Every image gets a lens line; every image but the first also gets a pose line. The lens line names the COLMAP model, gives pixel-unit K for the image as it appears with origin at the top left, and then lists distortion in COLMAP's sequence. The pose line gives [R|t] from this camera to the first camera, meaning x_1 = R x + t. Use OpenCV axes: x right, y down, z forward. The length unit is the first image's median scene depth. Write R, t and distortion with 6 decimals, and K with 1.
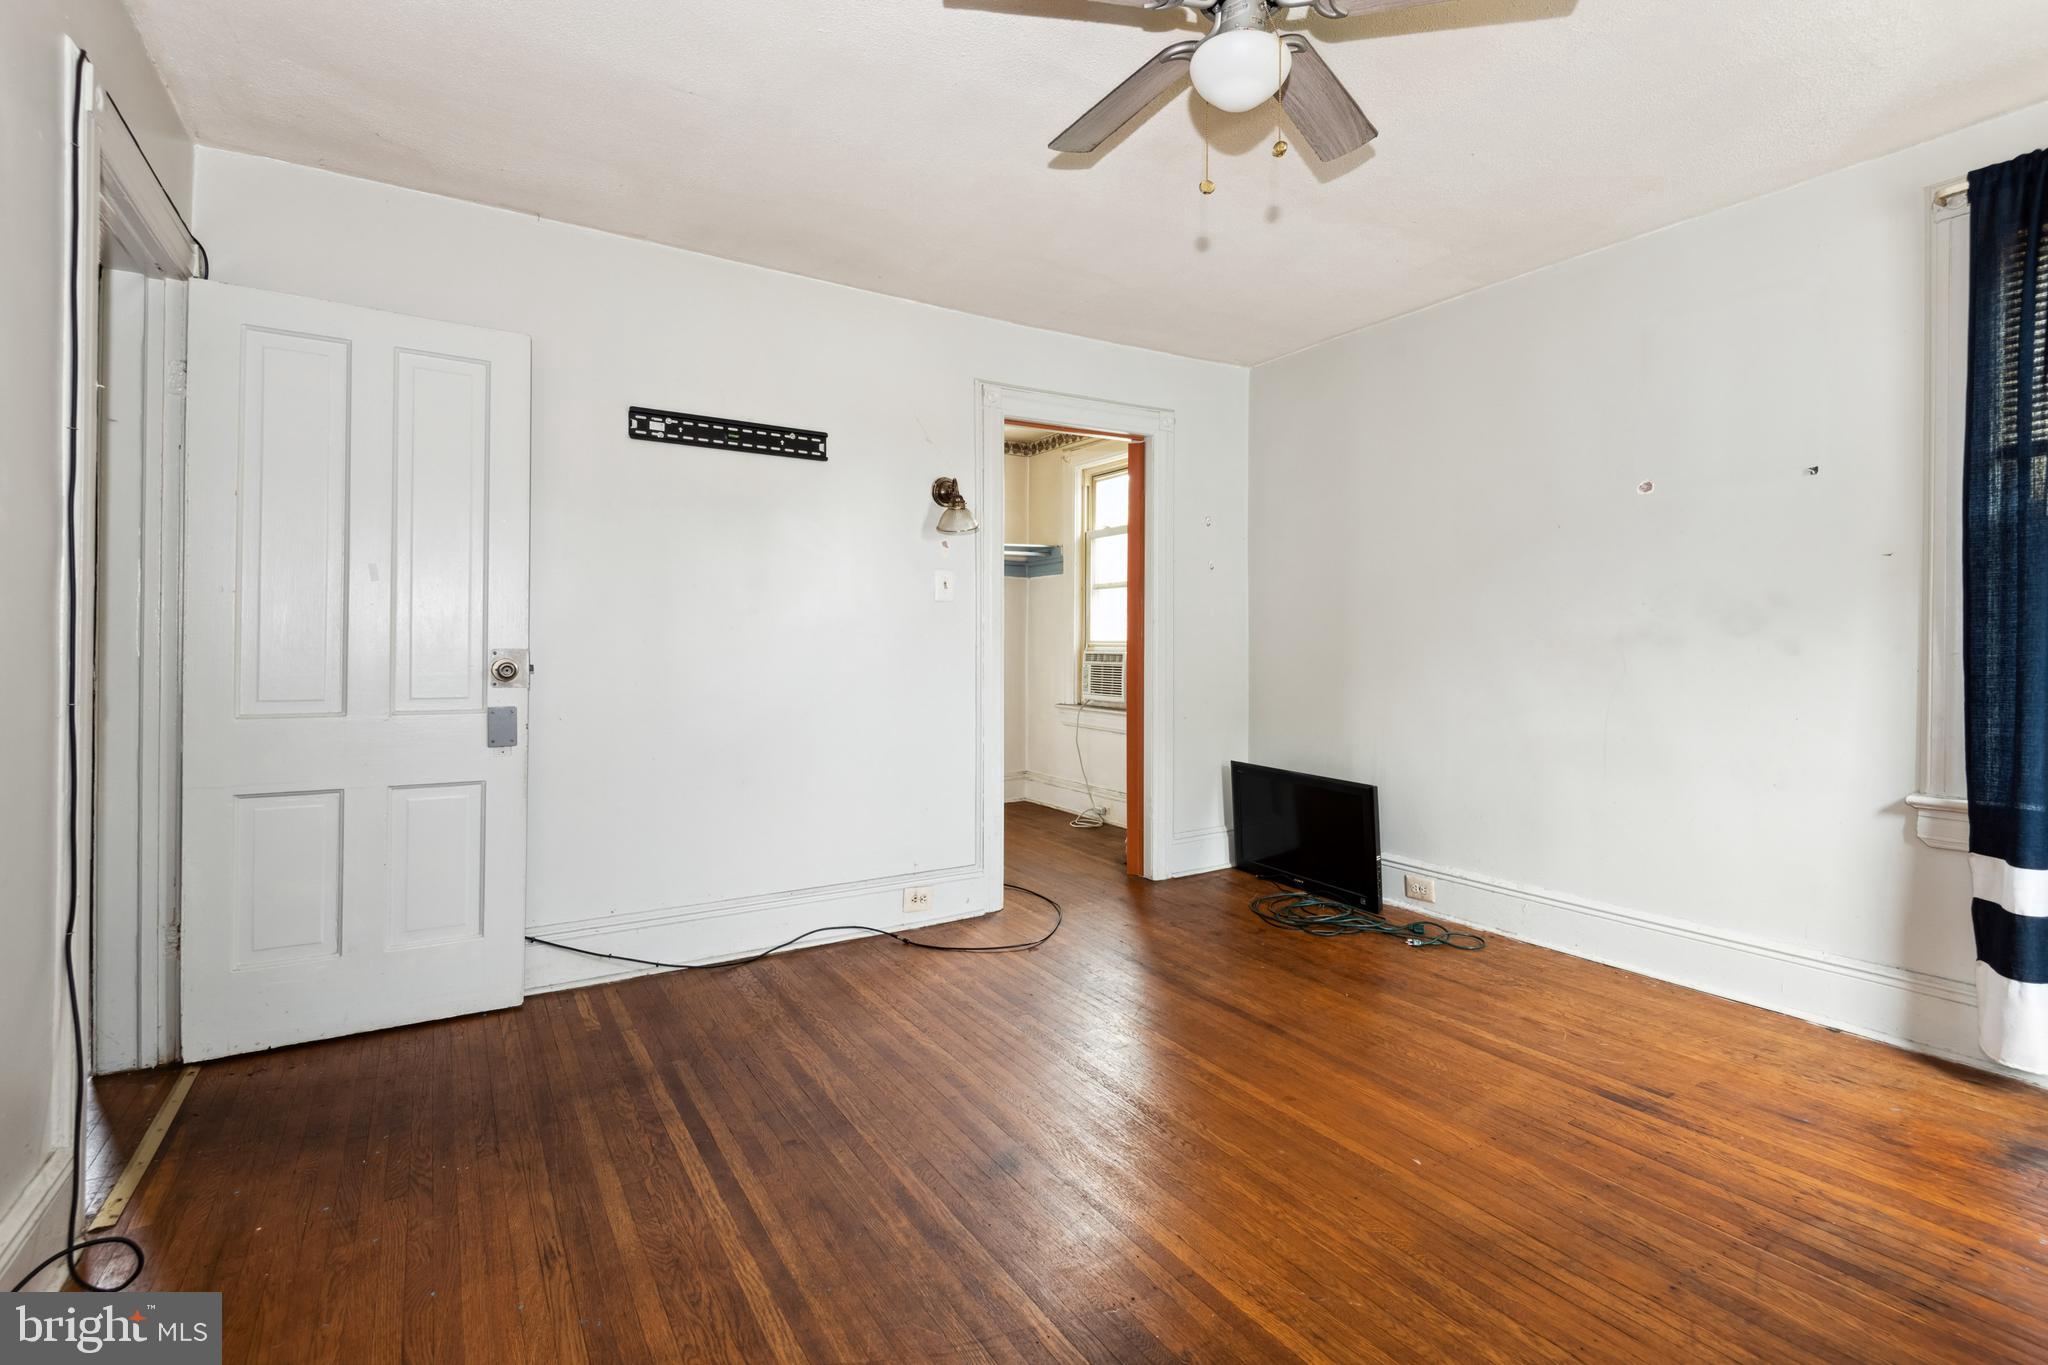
lens RADIAL K [[937.2, 0, 1011.9], [0, 937.2, 645.8], [0, 0, 1]] dist [0.009661, -0.002496]
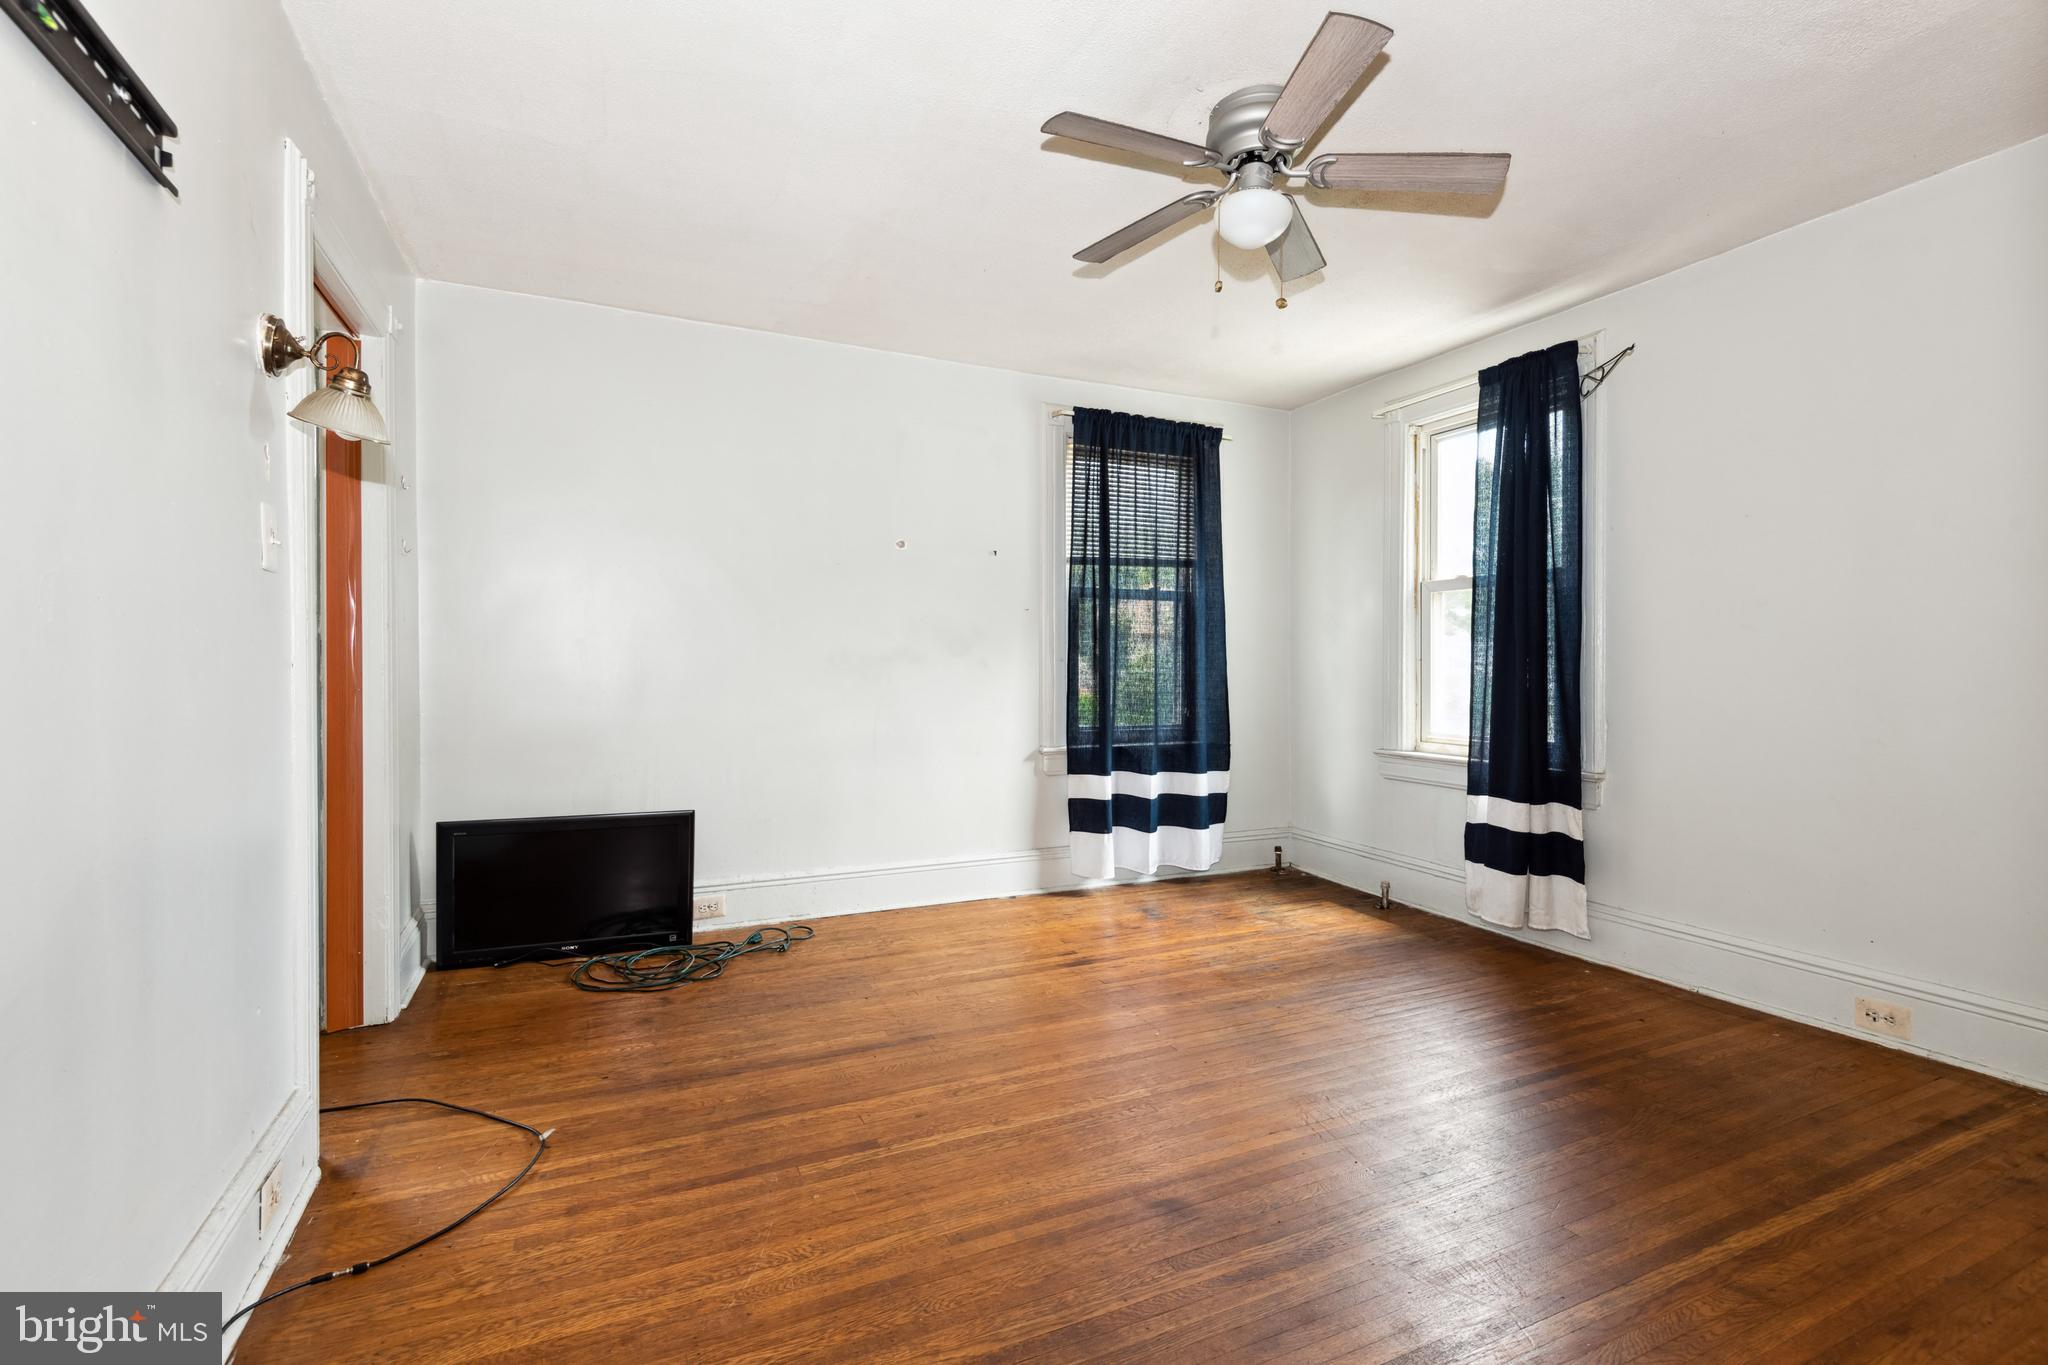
lens RADIAL K [[937.2, 0, 1021.6], [0, 937.2, 674.4], [0, 0, 1]] dist [0.009661, -0.002496]
pose [[0.116291, -0.016055, 0.993085, -0.657045], [0.000820, 0.999871, 0.016069, -0.005402], [-0.993215, -0.001054, 0.116290, 0.705570]]
